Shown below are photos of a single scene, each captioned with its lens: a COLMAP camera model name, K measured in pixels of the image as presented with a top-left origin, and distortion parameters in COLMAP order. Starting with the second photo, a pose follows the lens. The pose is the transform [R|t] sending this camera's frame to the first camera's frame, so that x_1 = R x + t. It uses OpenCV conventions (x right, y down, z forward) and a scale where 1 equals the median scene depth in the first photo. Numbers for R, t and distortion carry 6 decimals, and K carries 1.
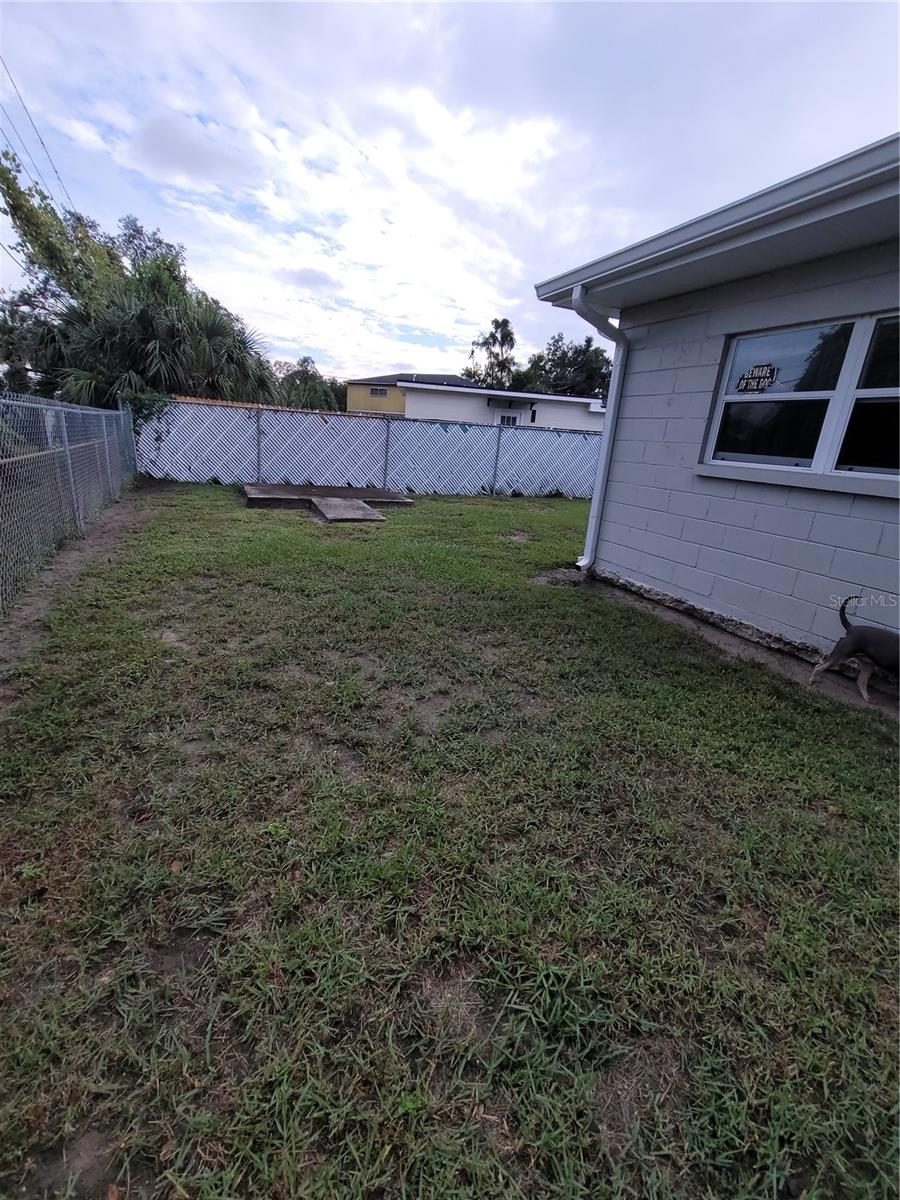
lens RADIAL K [[494.8, 0, 450.0], [0, 494.8, 600.0], [0, 0, 1]] dist [-0.000733, 0.001112]
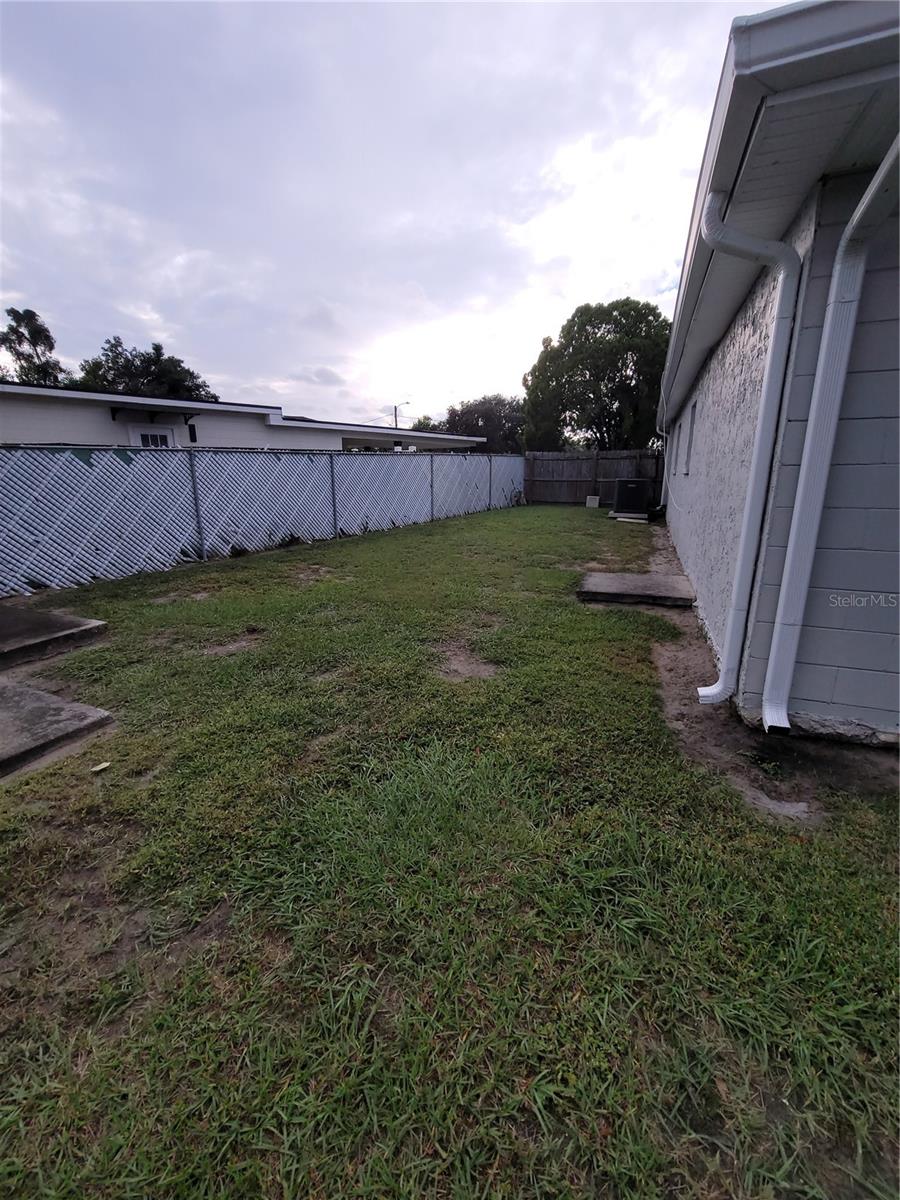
lens RADIAL K [[495.4, 0, 450.0], [0, 495.4, 600.0], [0, 0, 1]] dist [-0.003193, 0.000644]
pose [[0.719864, -0.247623, 0.648443, -0.080070], [0.266742, 0.961155, 0.070917, -0.098866], [-0.640815, 0.121916, 0.757953, 0.268147]]
